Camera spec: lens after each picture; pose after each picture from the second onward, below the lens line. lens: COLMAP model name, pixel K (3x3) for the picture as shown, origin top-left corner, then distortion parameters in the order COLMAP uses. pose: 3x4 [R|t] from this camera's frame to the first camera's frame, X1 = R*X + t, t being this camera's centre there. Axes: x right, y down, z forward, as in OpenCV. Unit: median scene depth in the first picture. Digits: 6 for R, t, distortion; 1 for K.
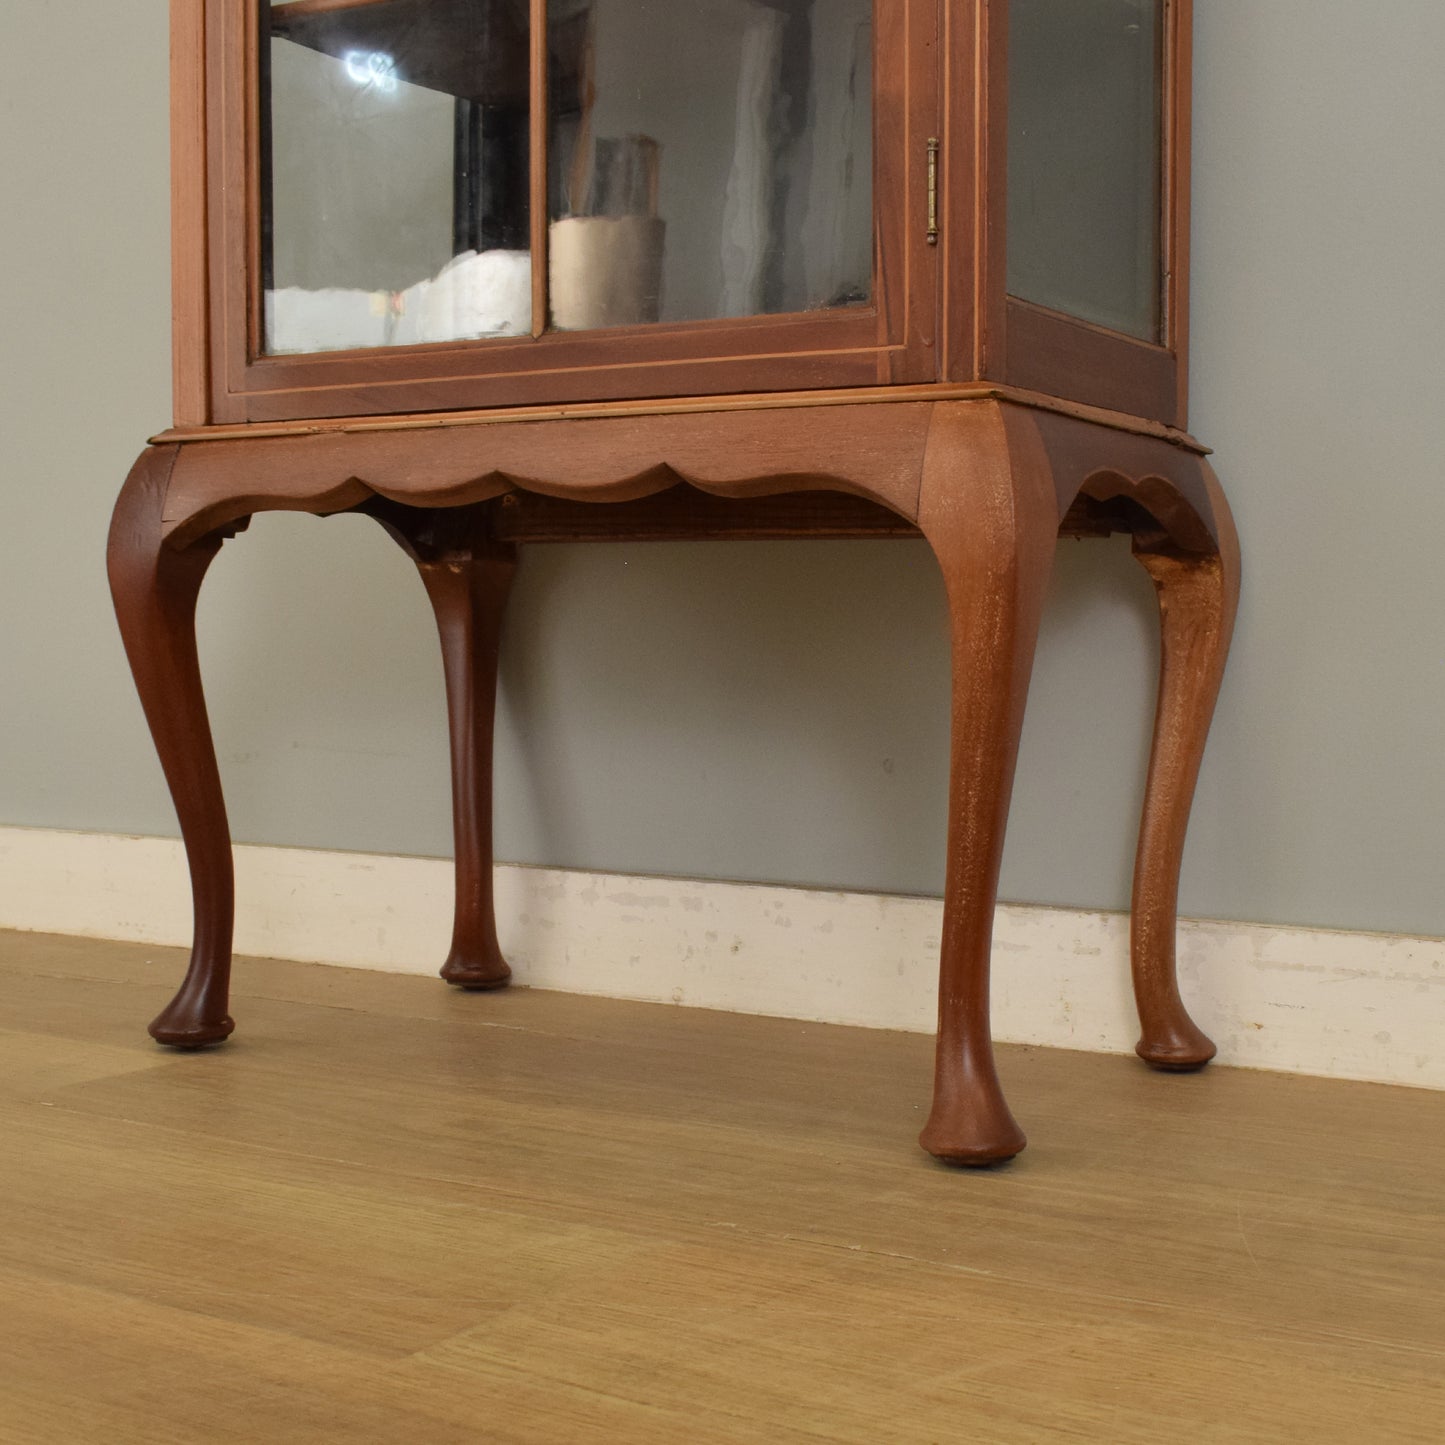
lens RADIAL K [[2169.3, 0, 737.1], [0, 2169.3, 830.1], [0, 0, 1]] dist [-0.077317, 0.000000]
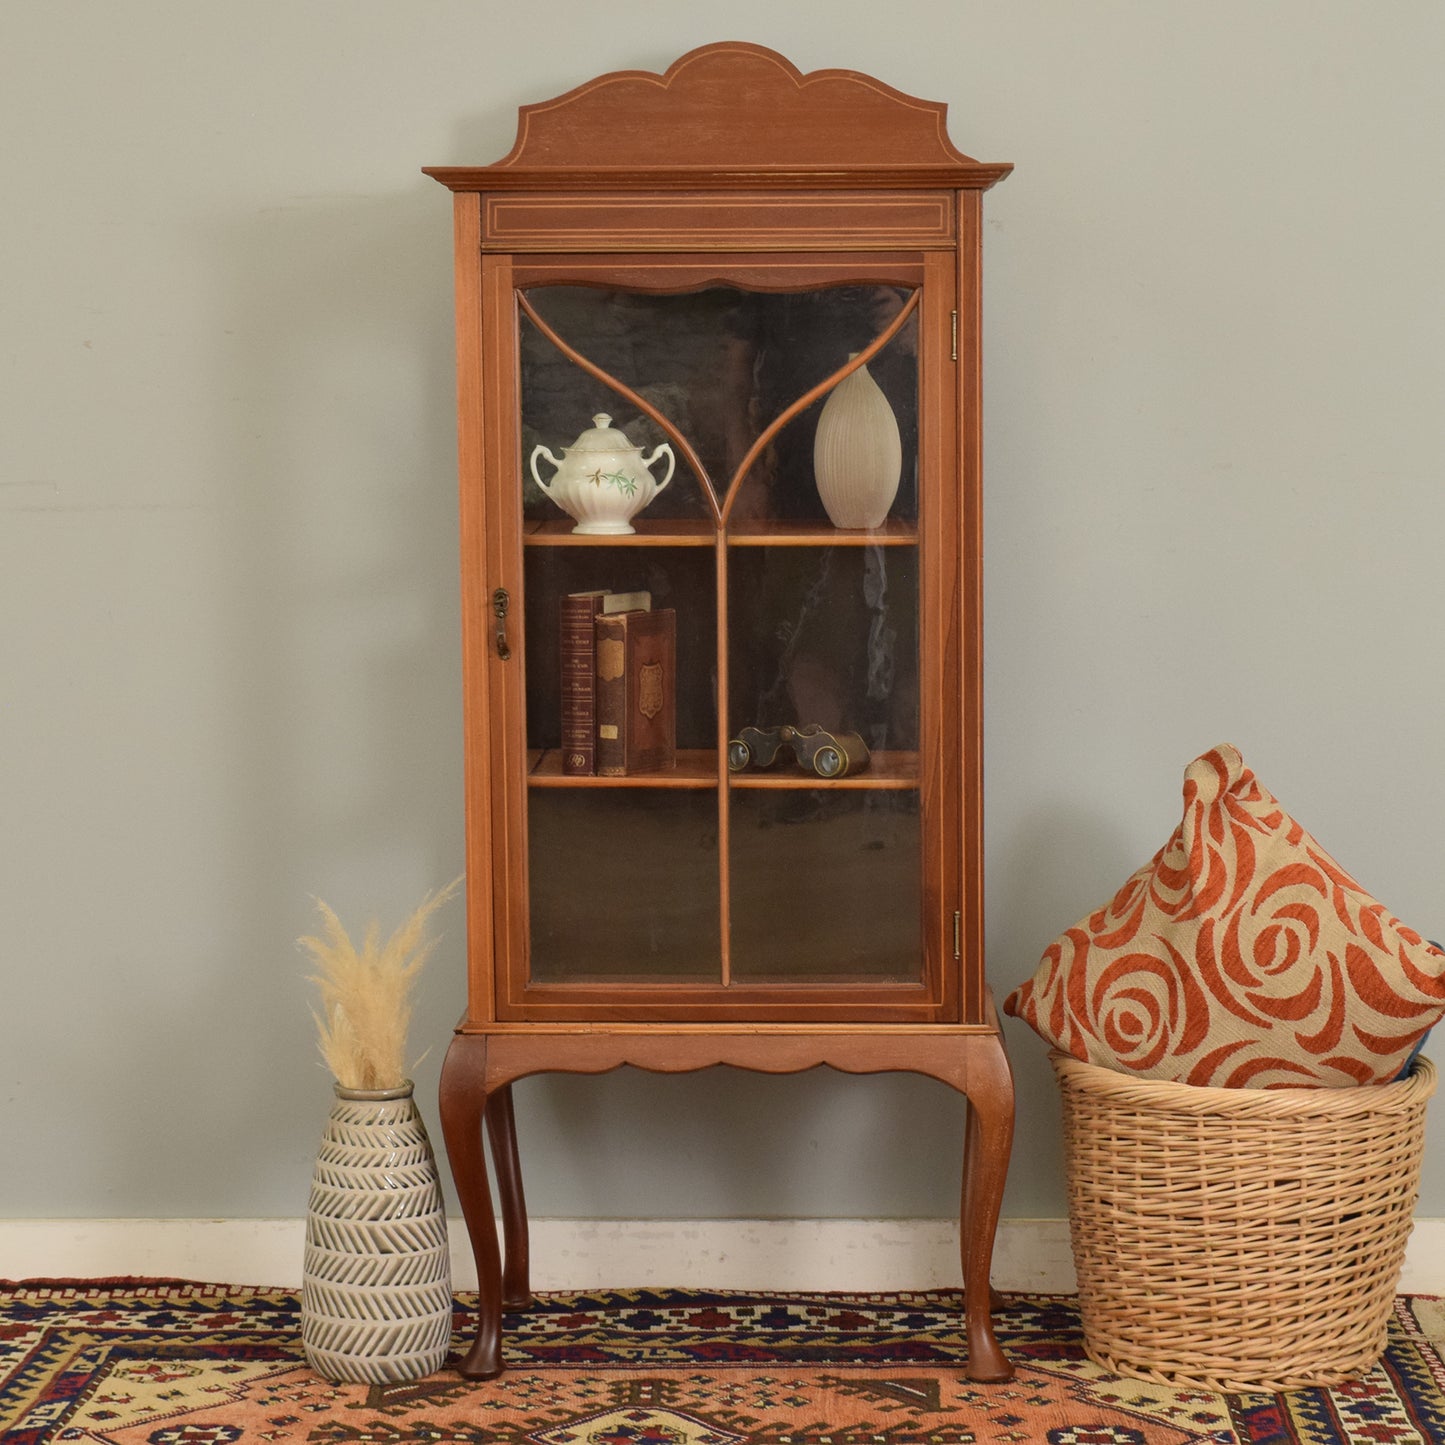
lens RADIAL K [[3817.7, 0, 732.6], [0, 3817.7, 715.7], [0, 0, 1]] dist [-0.006473, 0.000000]
pose [[0.873395, -0.069112, 0.482083, -1.484334], [0.056935, 0.997582, 0.039865, -0.524394], [-0.483673, -0.007371, 0.875218, -1.712466]]
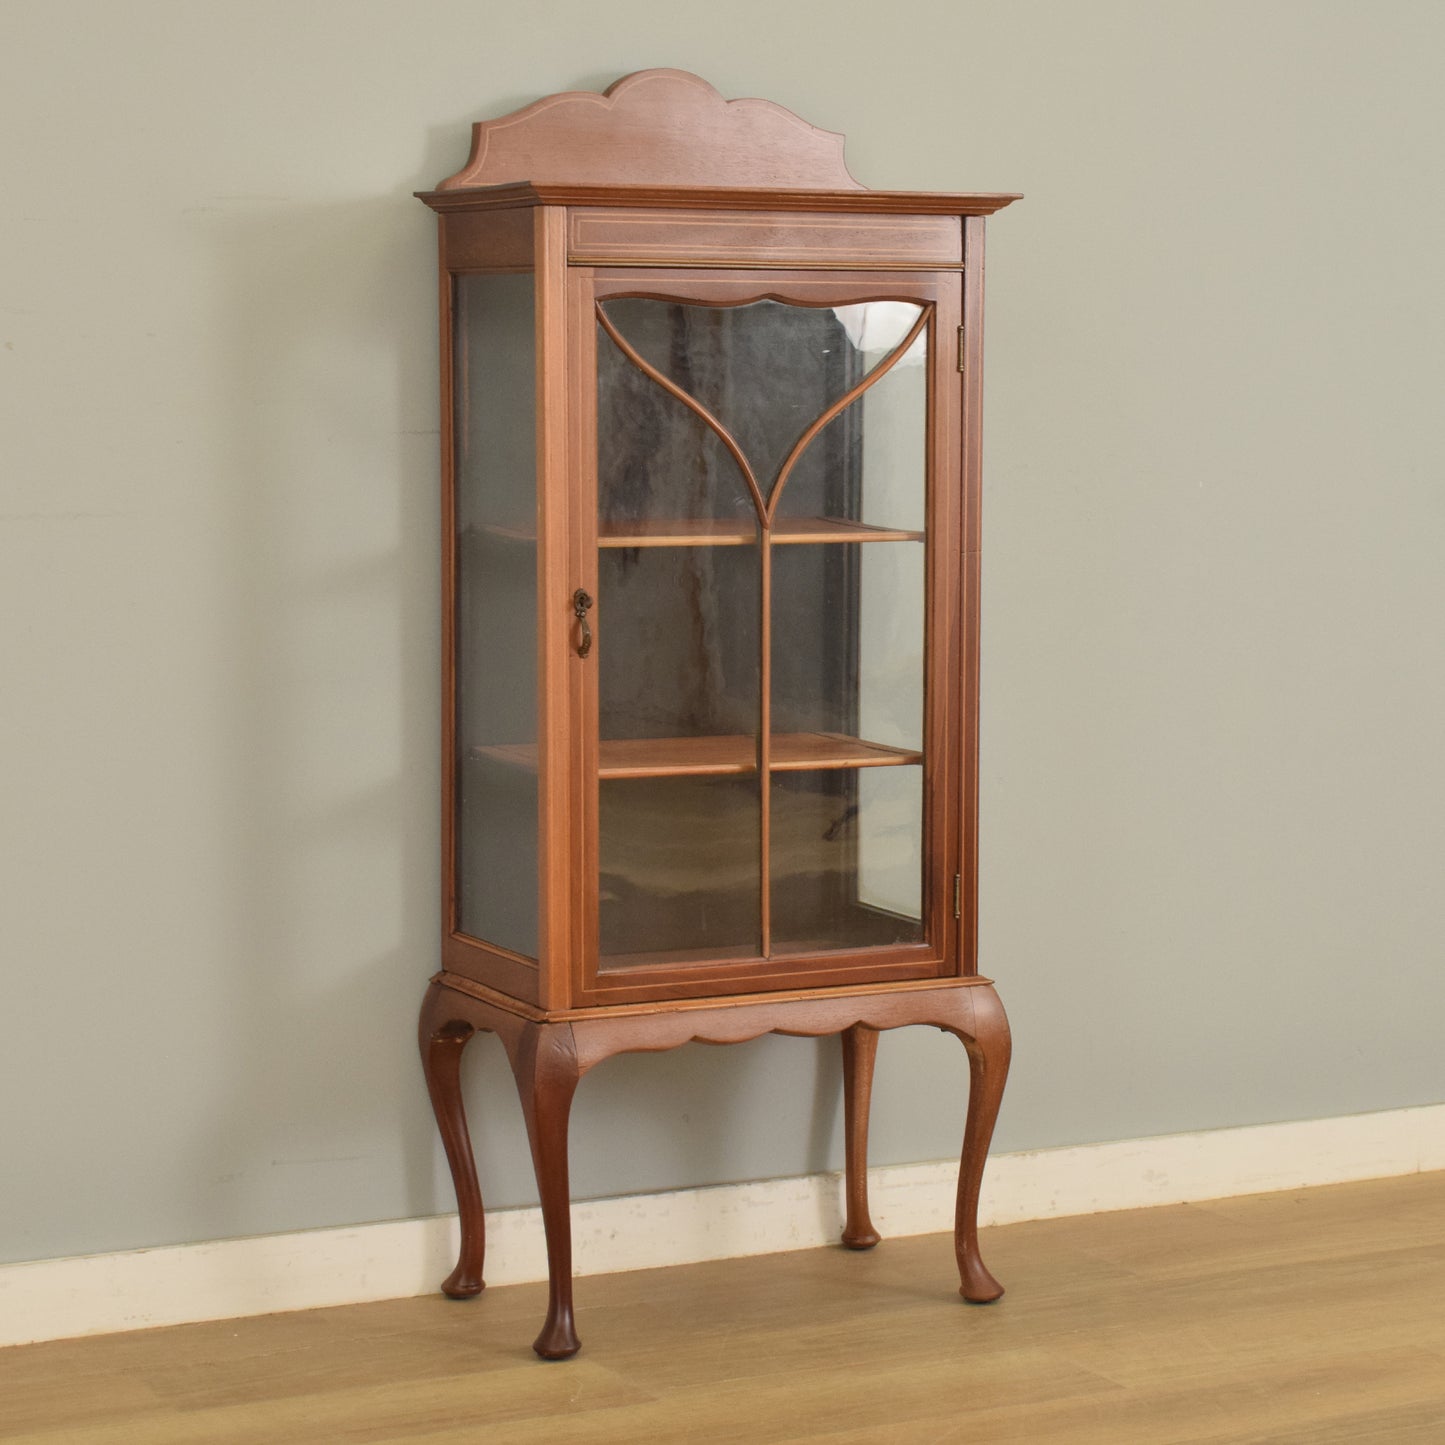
lens RADIAL K [[3817.7, 0, 830.2], [0, 3817.7, 705.3], [0, 0, 1]] dist [-0.006473, 0.000000]
pose [[0.507866, -0.092678, 0.856436, -2.721799], [0.071227, 0.995309, 0.065468, -0.607269], [-0.858486, 0.027753, 0.512085, -0.785940]]
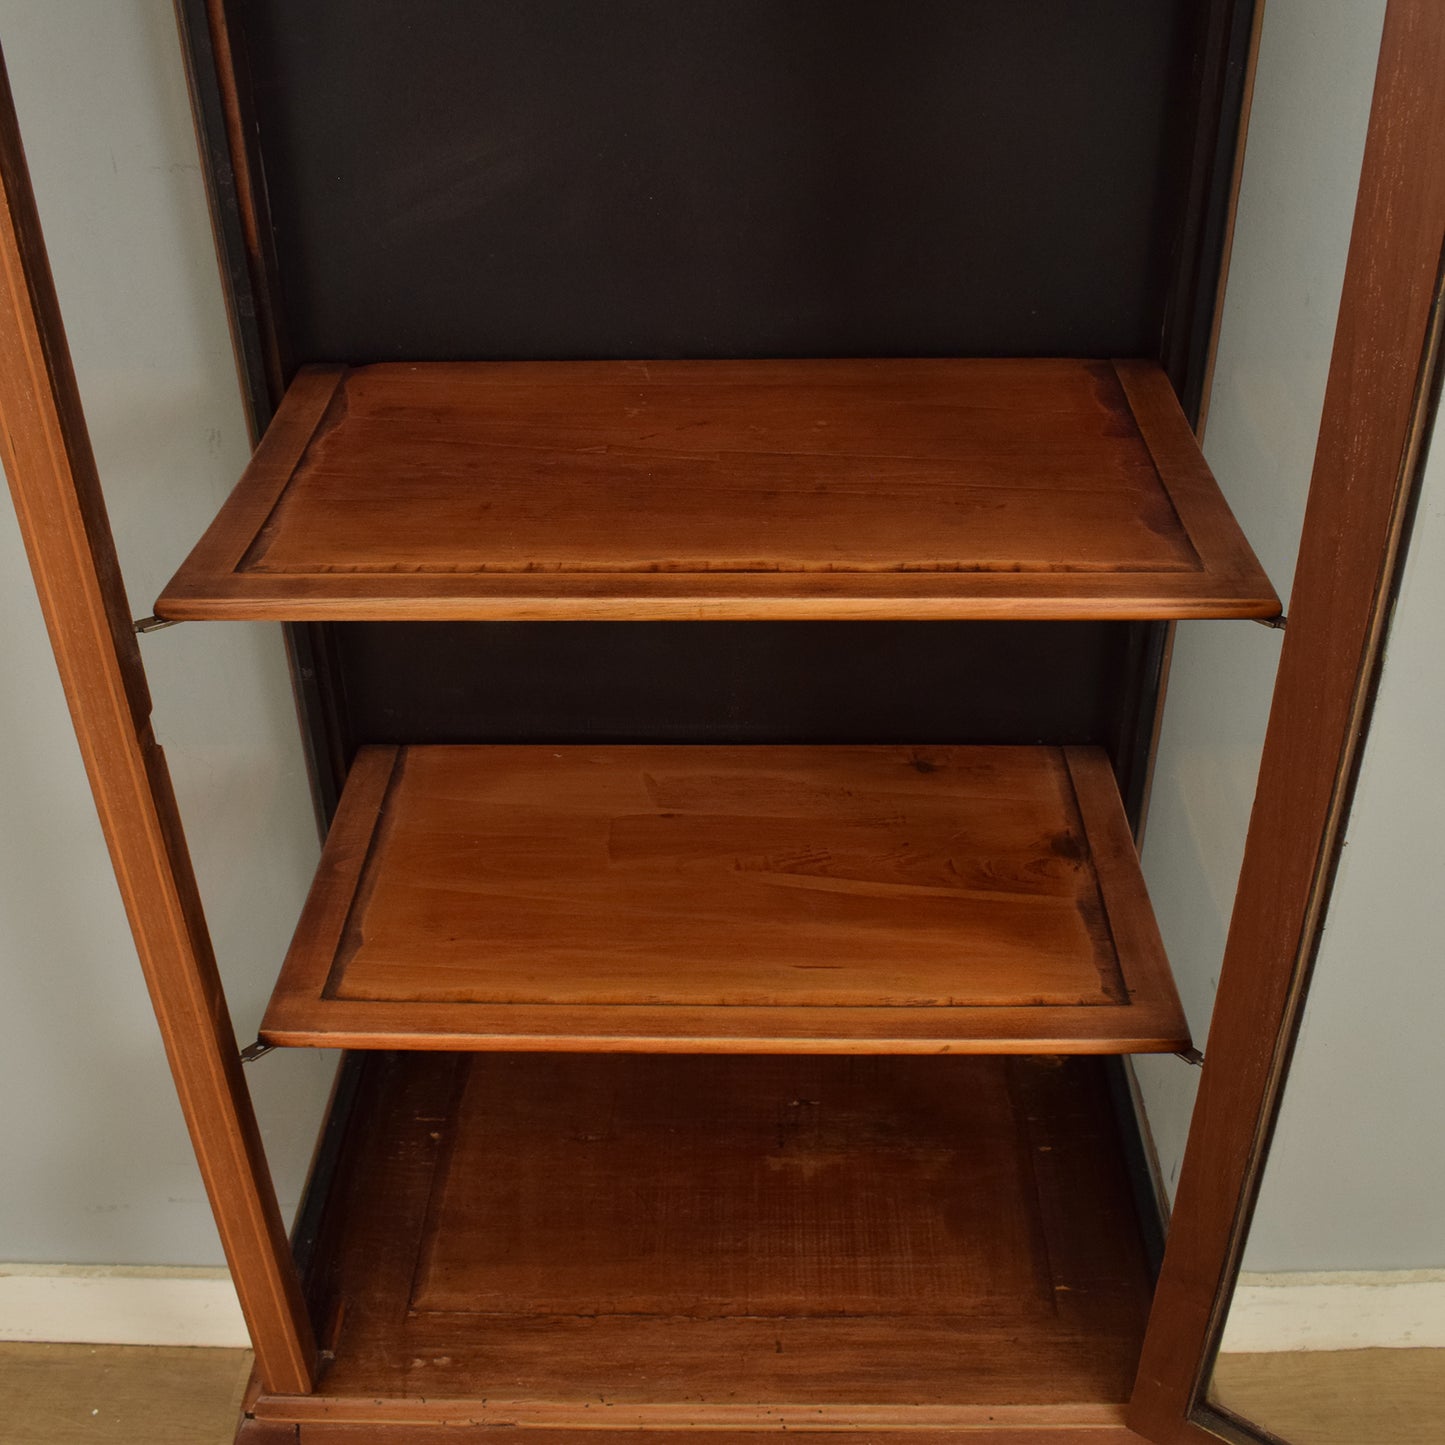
lens RADIAL K [[1701.3, 0, 722.1], [0, 1701.3, 716.6], [0, 0, 1]] dist [-0.095384, 0.000000]
pose [[0.866906, -0.295510, 0.401432, -0.285591], [0.069628, 0.869218, 0.489502, -0.771950], [-0.493585, -0.396402, 0.774106, 0.435218]]
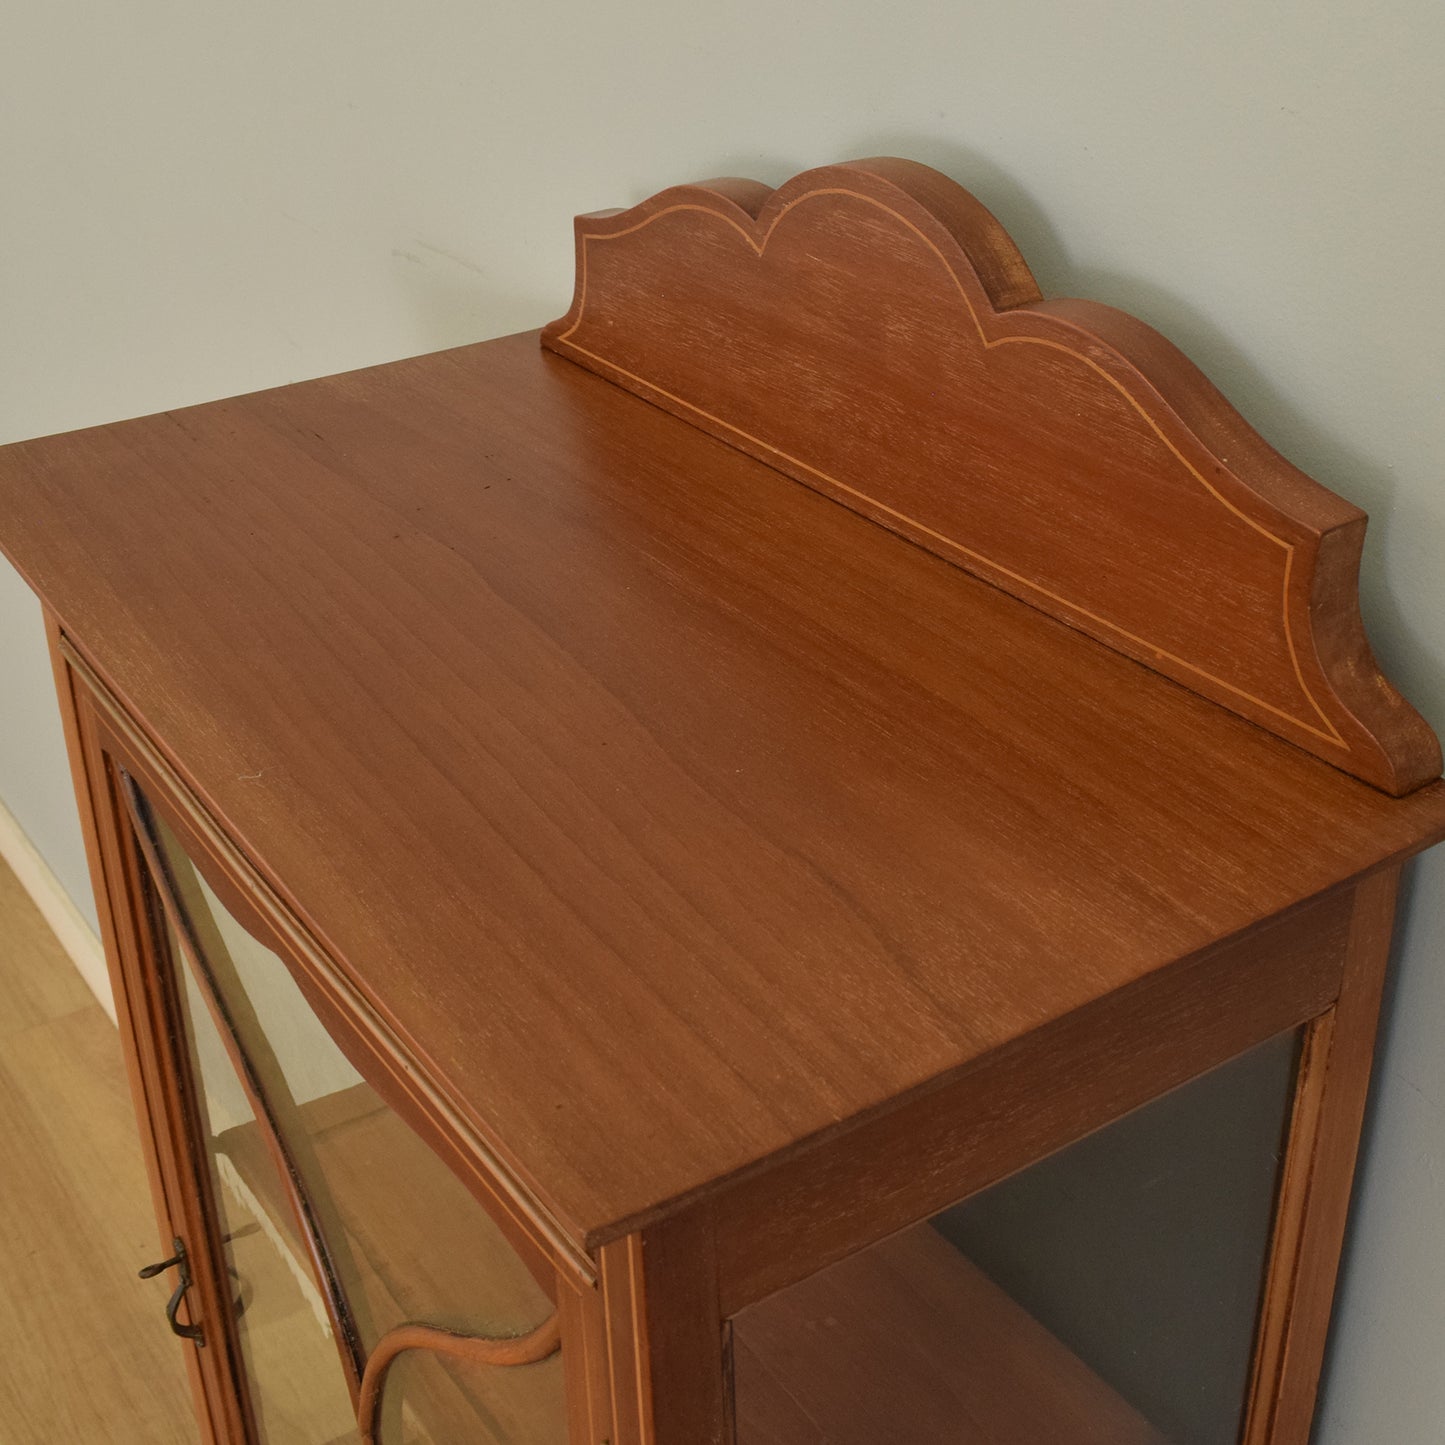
lens RADIAL K [[2004.1, 0, 720.6], [0, 2004.1, 716.9], [0, 0, 1]] dist [-0.106618, 0.000000]
pose [[0.904662, 0.187245, -0.382788, 0.239901], [-0.013090, 0.910074, 0.414238, -1.035478], [0.425930, -0.369735, 0.825760, 0.434628]]
